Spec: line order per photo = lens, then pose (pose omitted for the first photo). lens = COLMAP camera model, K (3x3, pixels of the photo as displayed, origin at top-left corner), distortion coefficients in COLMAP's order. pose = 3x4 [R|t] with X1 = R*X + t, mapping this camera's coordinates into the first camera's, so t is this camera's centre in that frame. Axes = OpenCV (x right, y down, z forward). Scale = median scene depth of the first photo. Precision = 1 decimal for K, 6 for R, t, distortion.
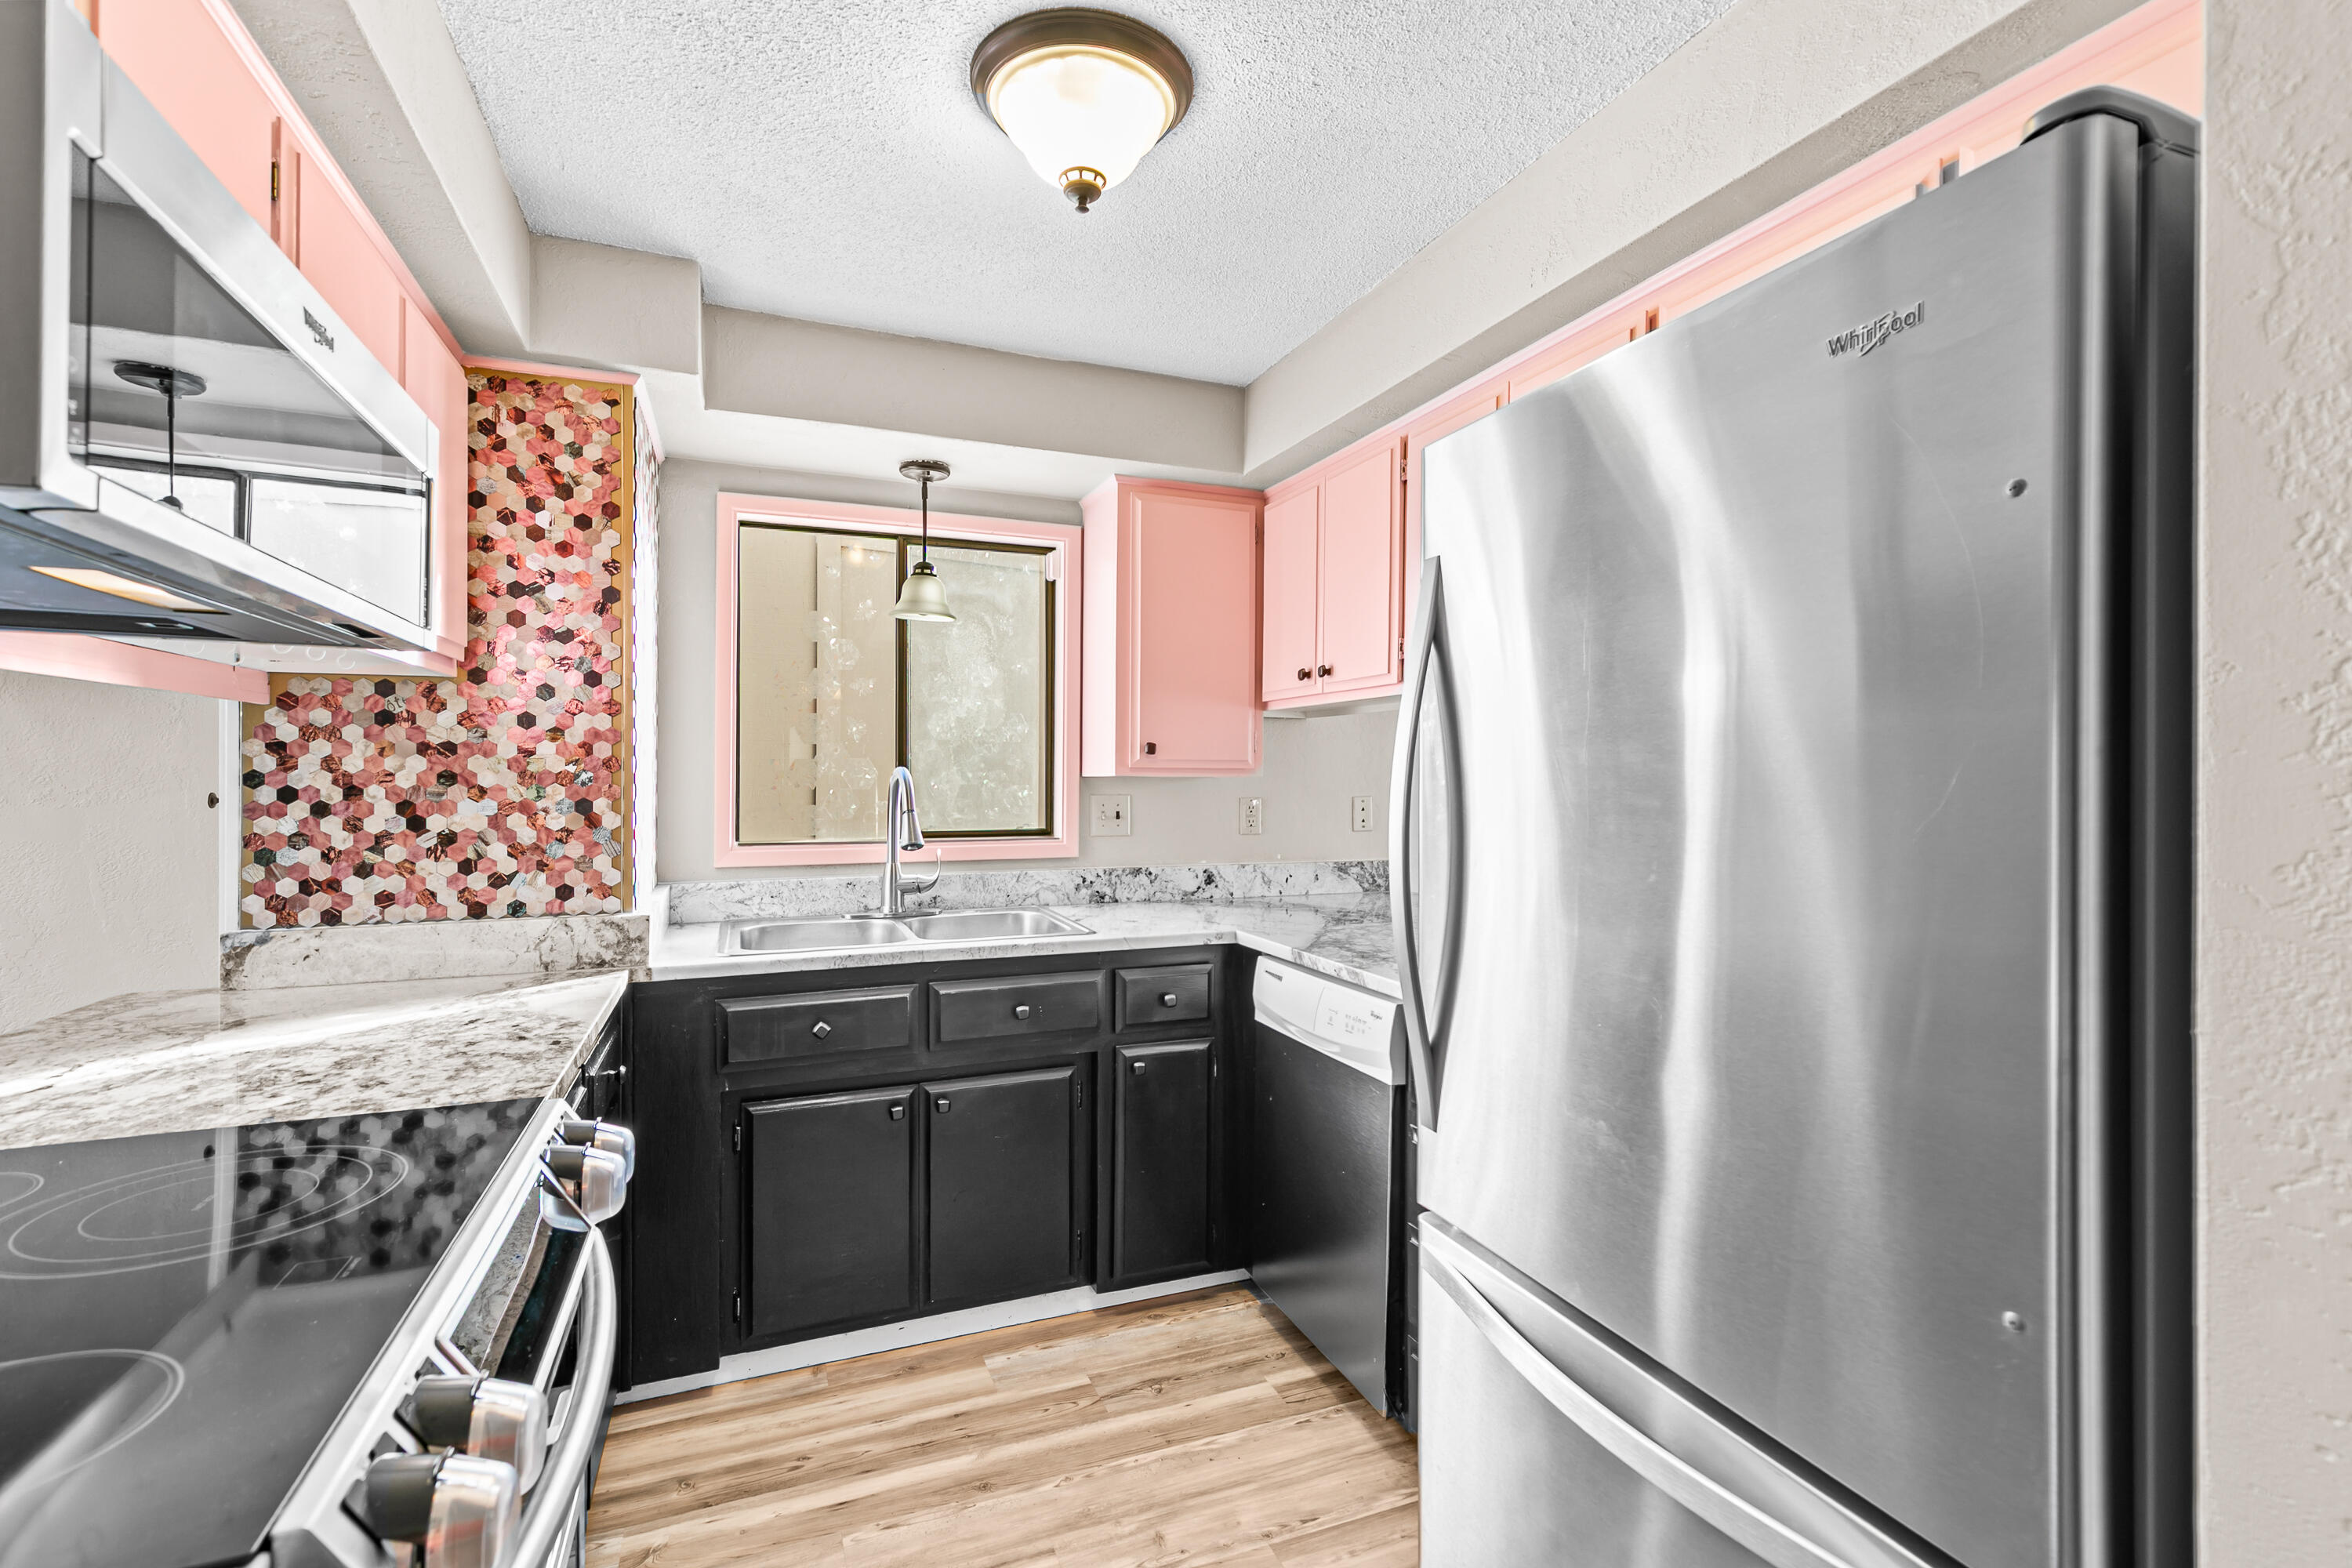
lens RADIAL K [[1074.4, 0, 1183.4], [0, 1074.4, 787.2], [0, 0, 1]] dist [0.010075, 0.000081]
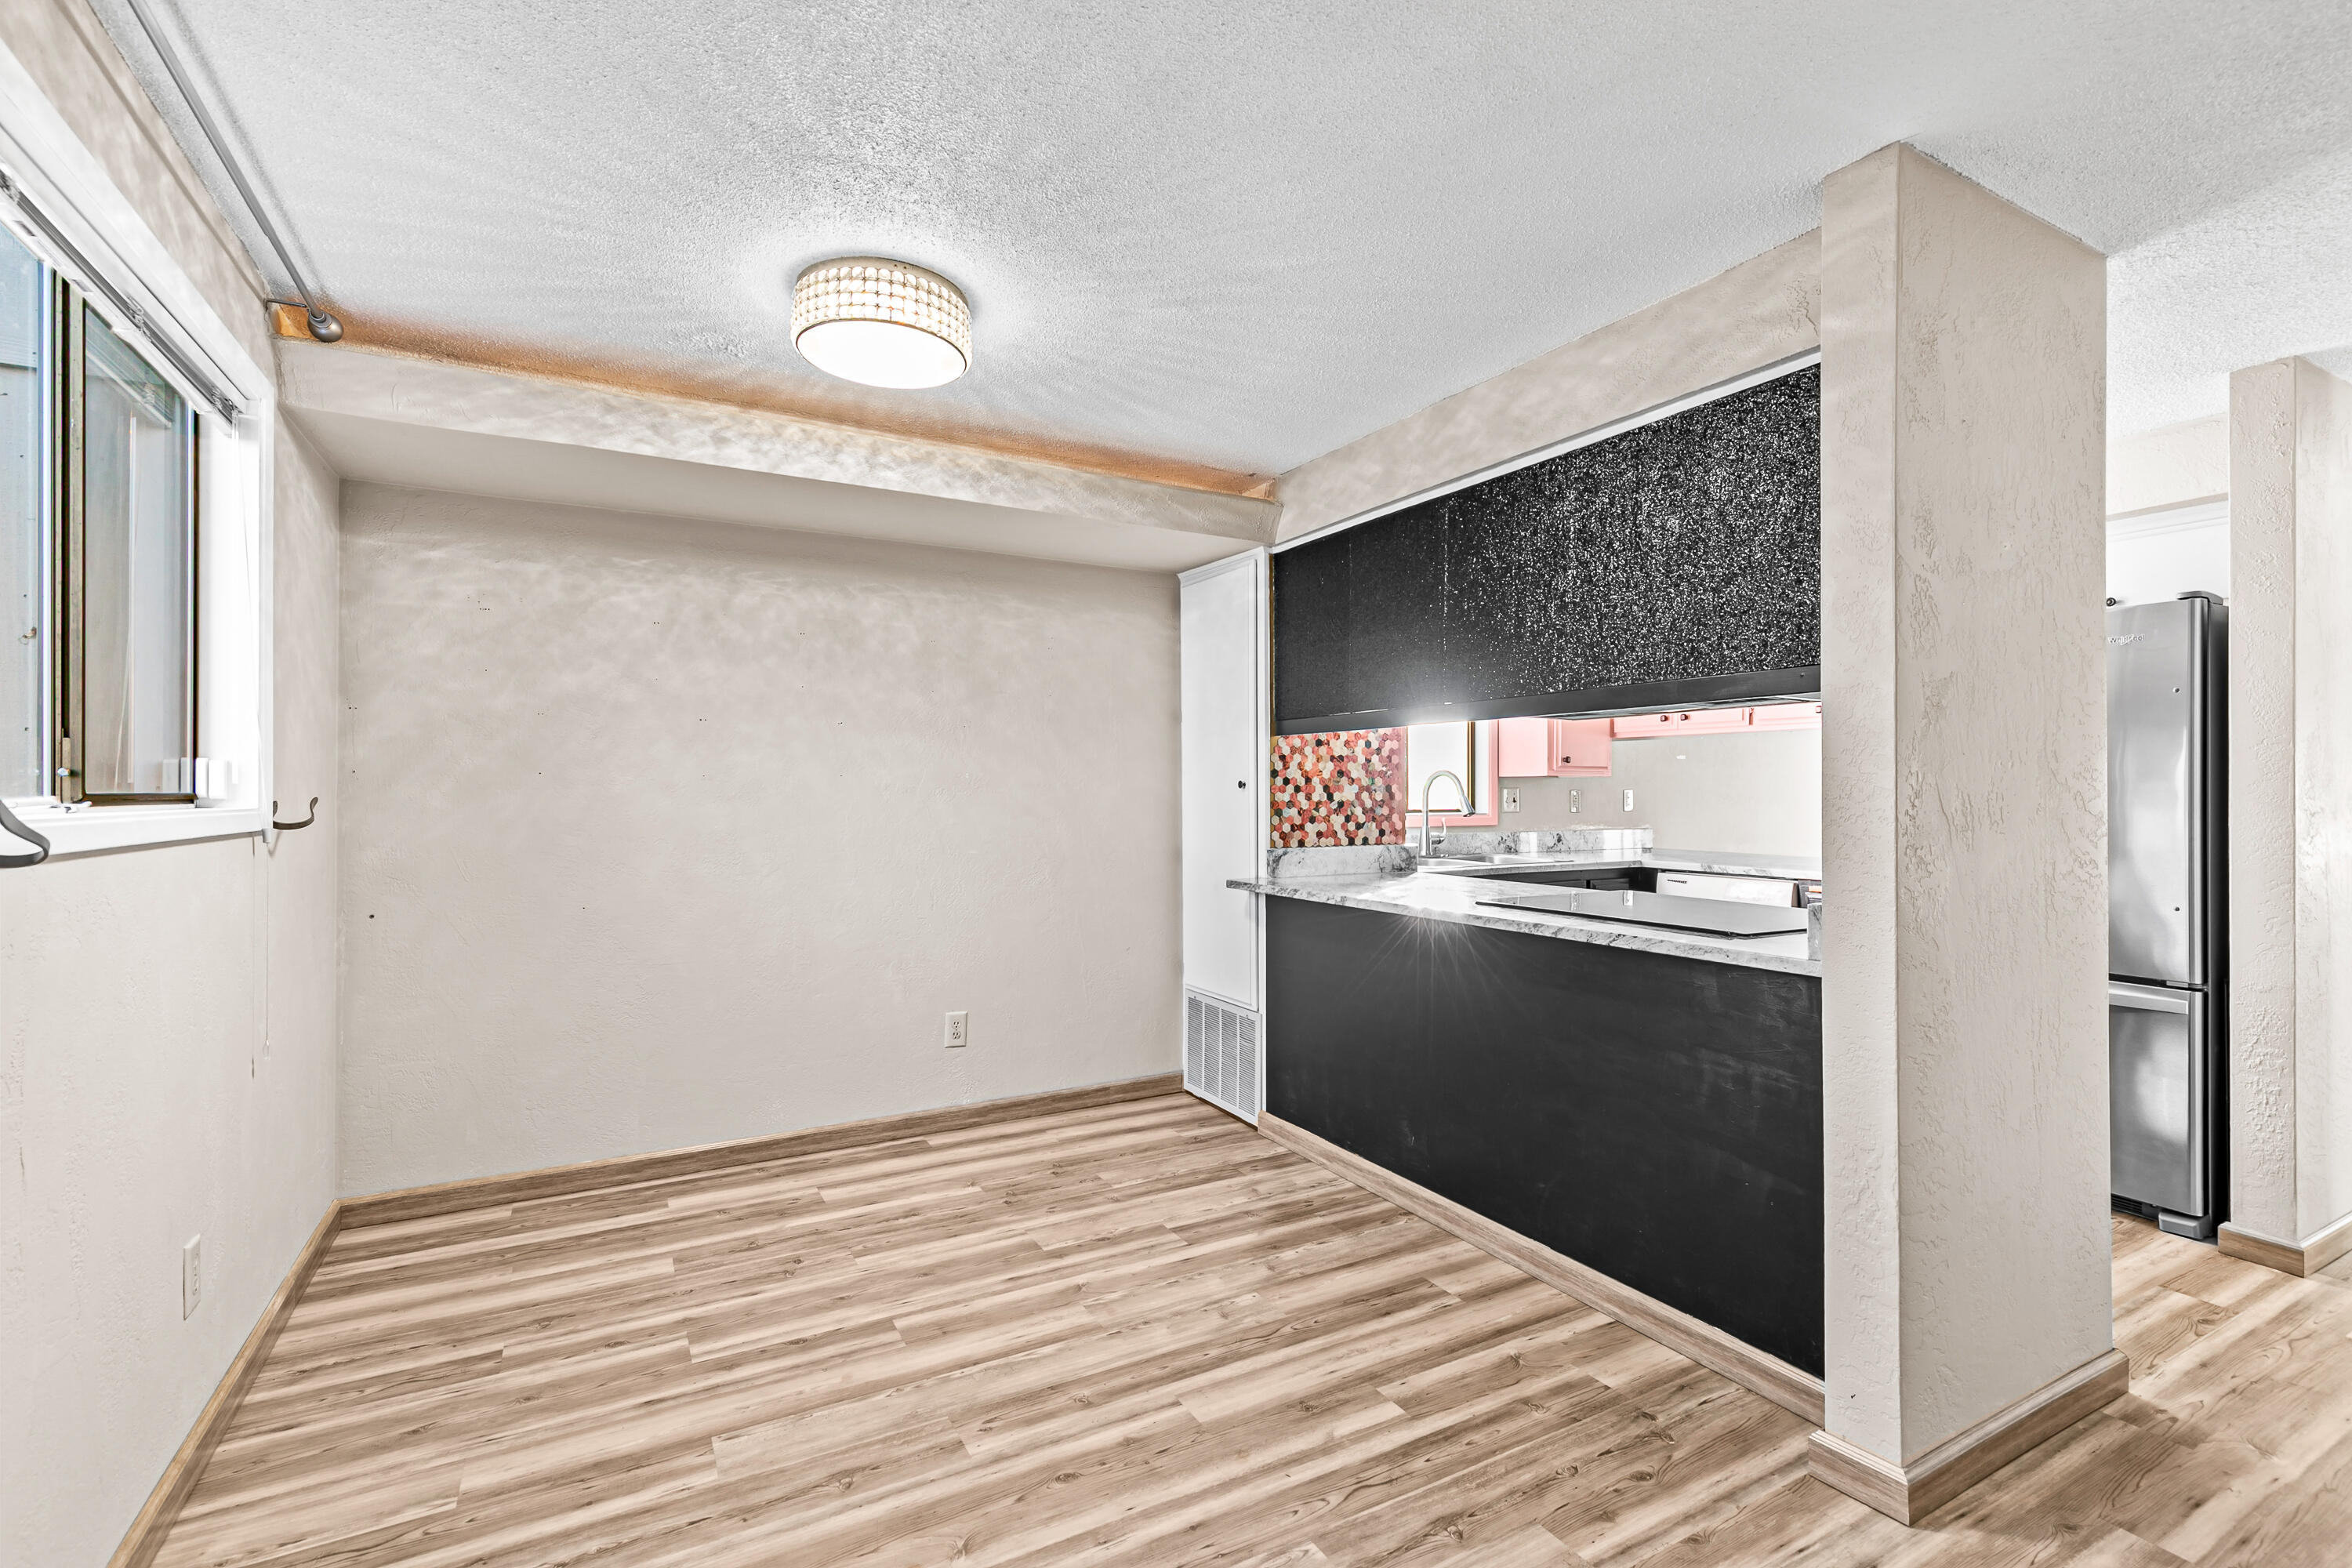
lens RADIAL K [[1074.4, 0, 1183.4], [0, 1074.4, 787.2], [0, 0, 1]] dist [0.010075, 0.000081]
pose [[0.991754, -0.001893, 0.128140, -1.225068], [0.003819, 0.999883, -0.014792, 0.044628], [-0.128097, 0.015159, 0.991646, -0.911764]]
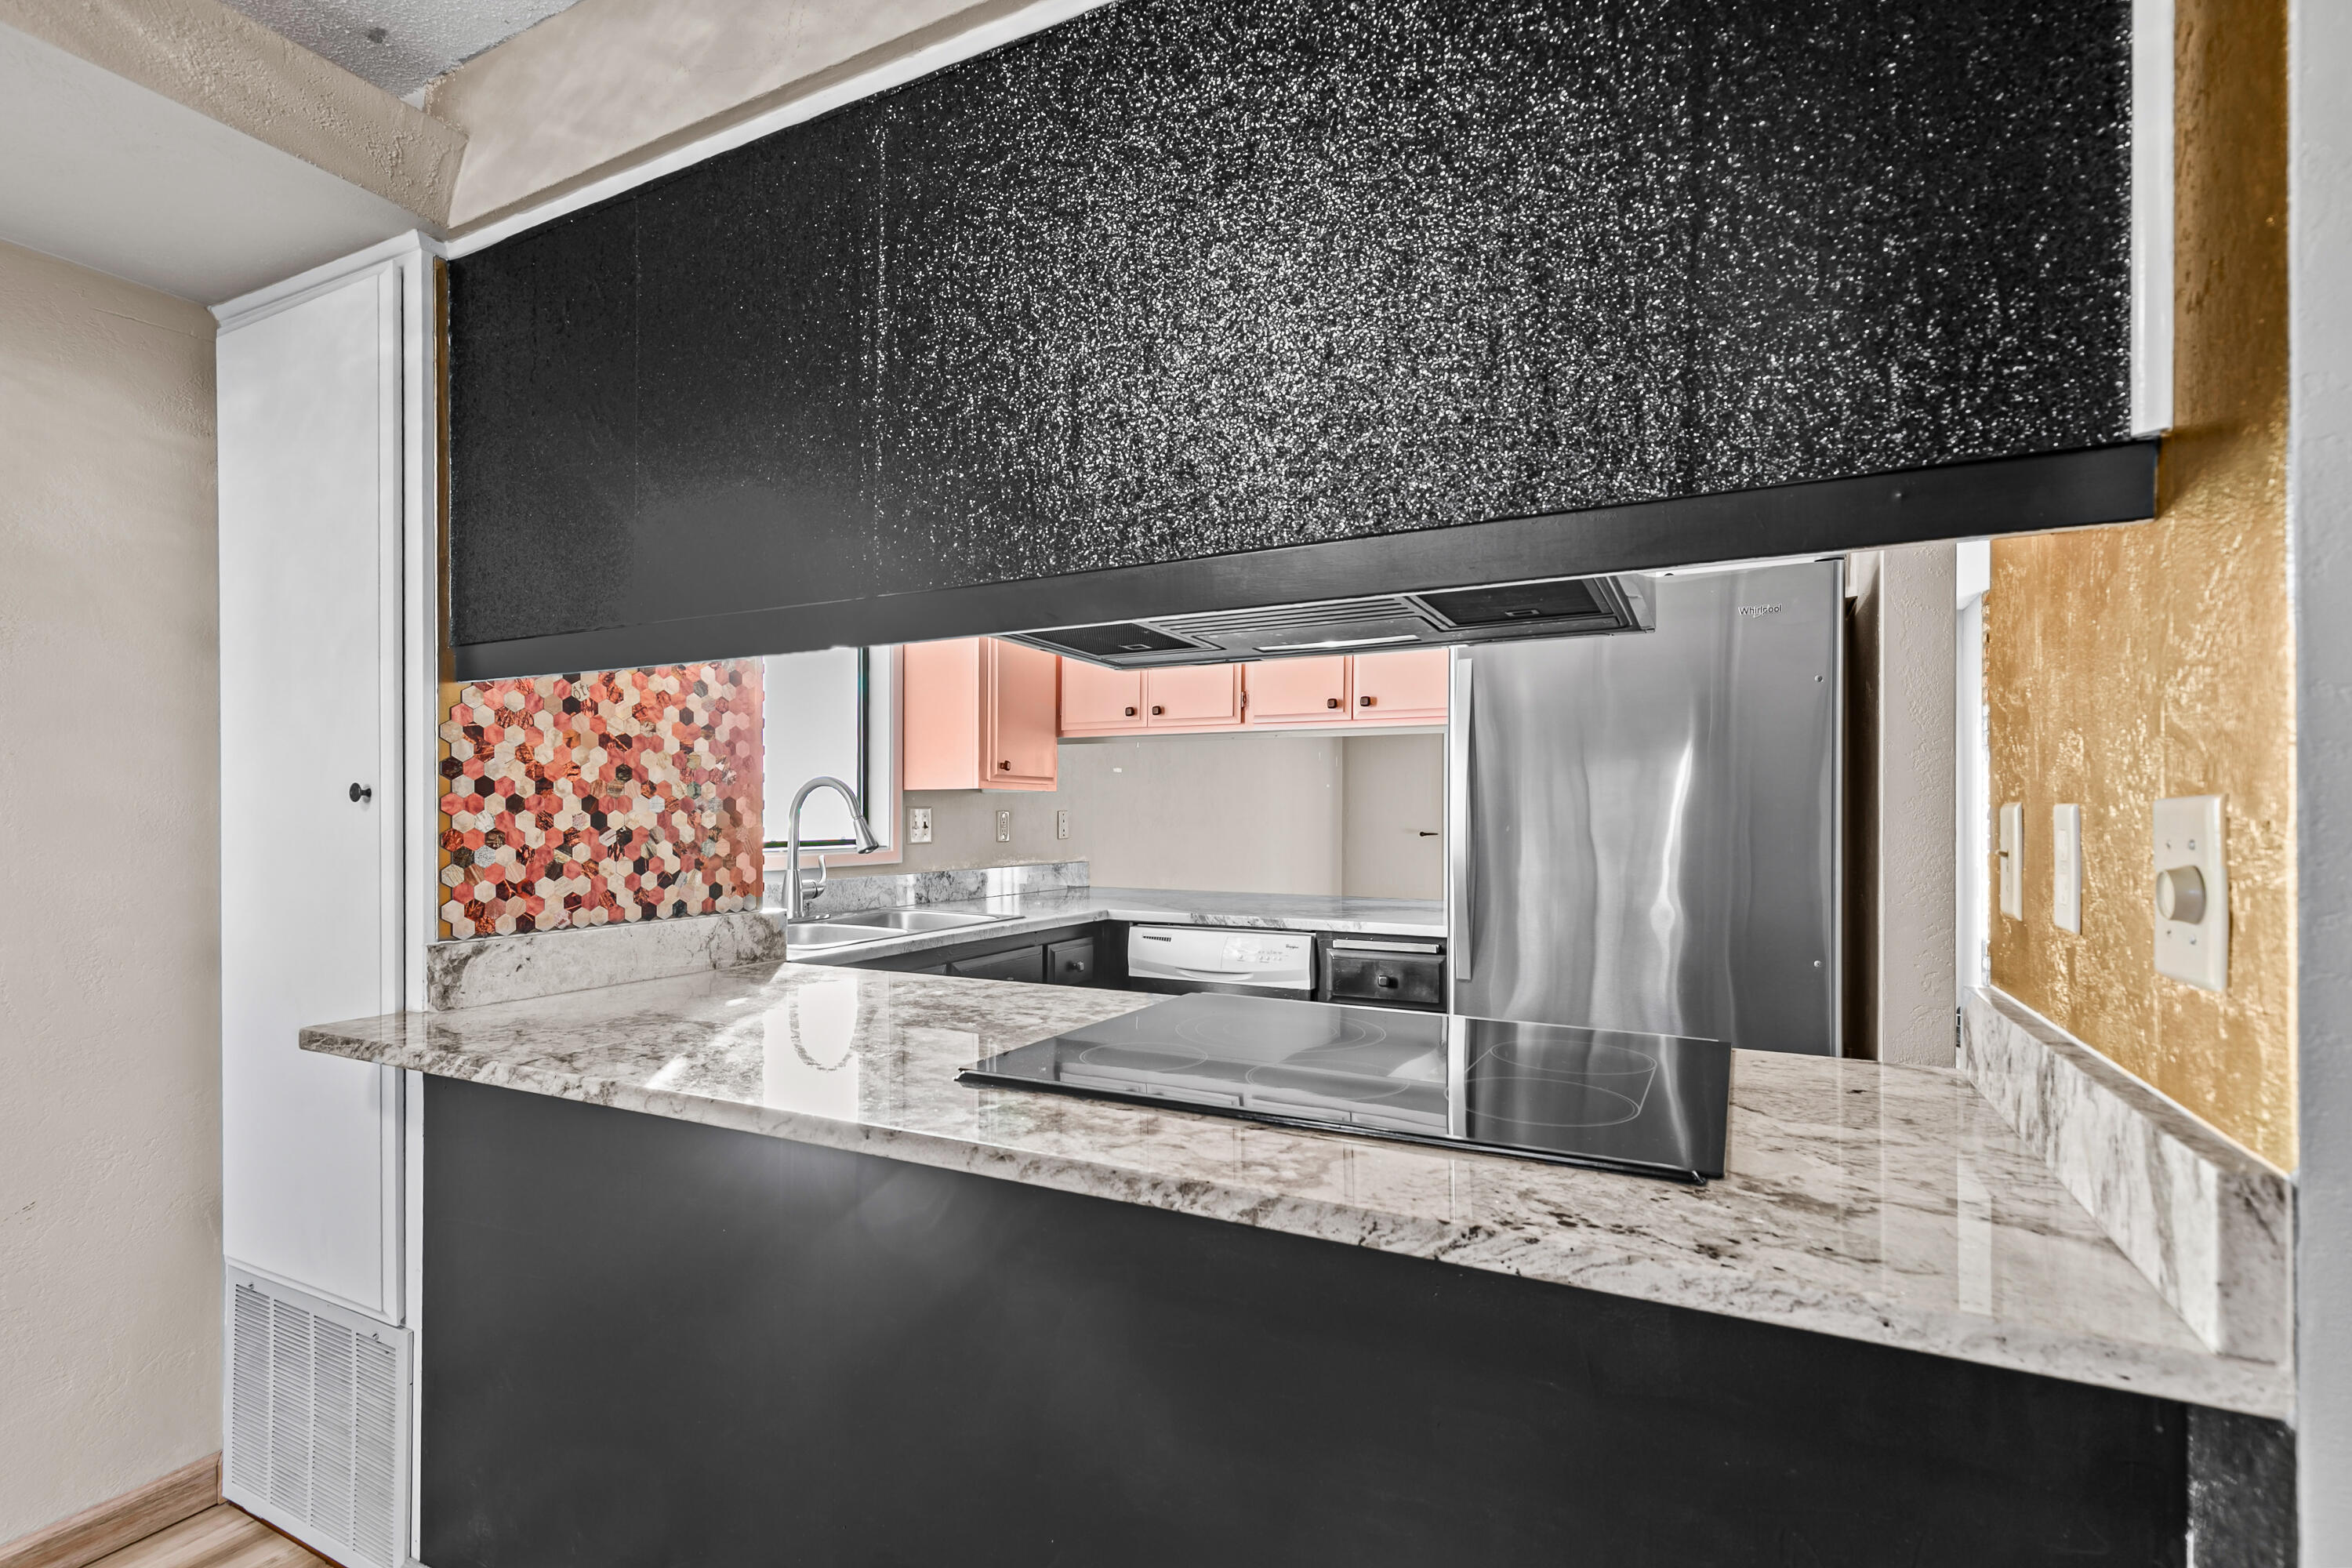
lens RADIAL K [[1089.8, 0, 1175.0], [0, 1089.8, 814.7], [0, 0, 1]] dist [0.005092, 0.000344]
pose [[0.757055, -0.001487, 0.653349, -0.948184], [0.008250, 0.999939, -0.007284, 0.039707], [-0.653299, 0.010904, 0.757022, -0.042313]]
